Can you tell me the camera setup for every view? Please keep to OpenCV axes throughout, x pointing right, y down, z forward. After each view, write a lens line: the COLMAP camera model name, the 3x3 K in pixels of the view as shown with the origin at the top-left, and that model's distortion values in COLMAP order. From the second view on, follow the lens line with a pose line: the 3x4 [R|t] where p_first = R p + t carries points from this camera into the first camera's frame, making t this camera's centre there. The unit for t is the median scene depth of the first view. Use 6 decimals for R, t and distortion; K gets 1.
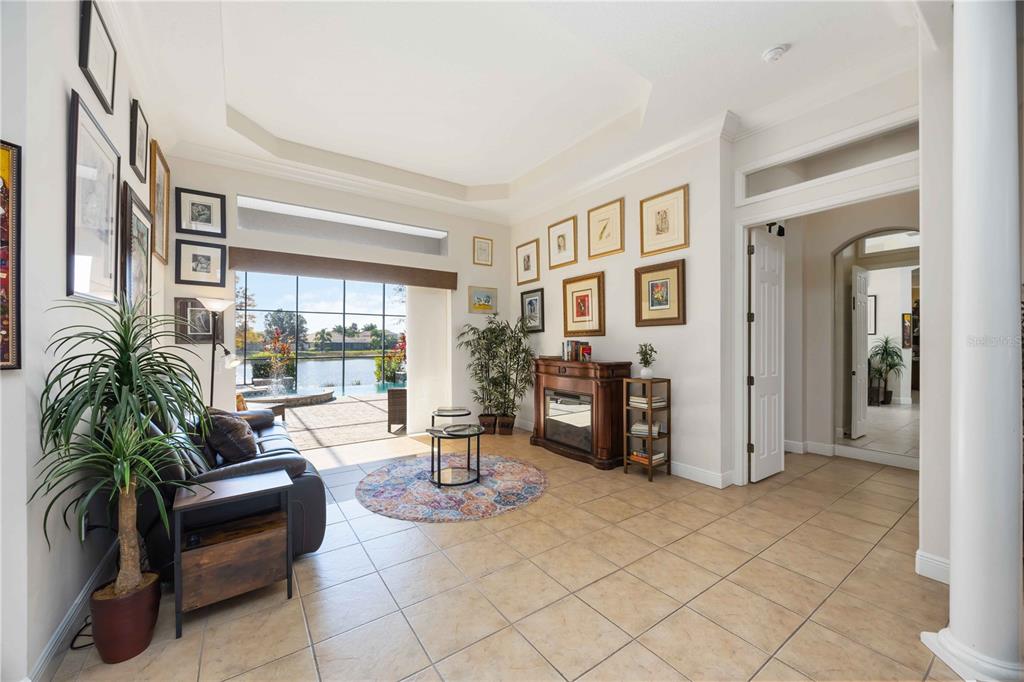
lens RADIAL K [[391.1, 0, 514.5], [0, 391.1, 342.4], [0, 0, 1]] dist [-0.002055, 0.000586]
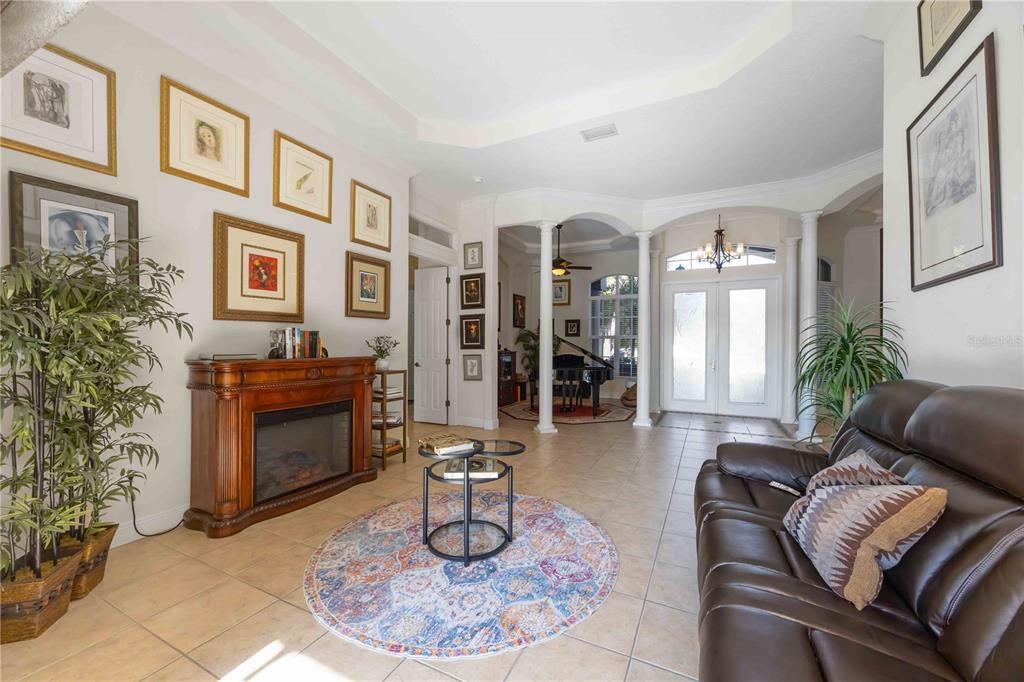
lens RADIAL K [[391.1, 0, 511.7], [0, 391.1, 343.4], [0, 0, 1]] dist [-0.002055, 0.000586]
pose [[-0.469230, 0.001547, 0.883074, -0.653835], [-0.004041, 0.999984, -0.003898, 0.023674], [-0.883067, -0.005397, -0.469217, 1.082731]]
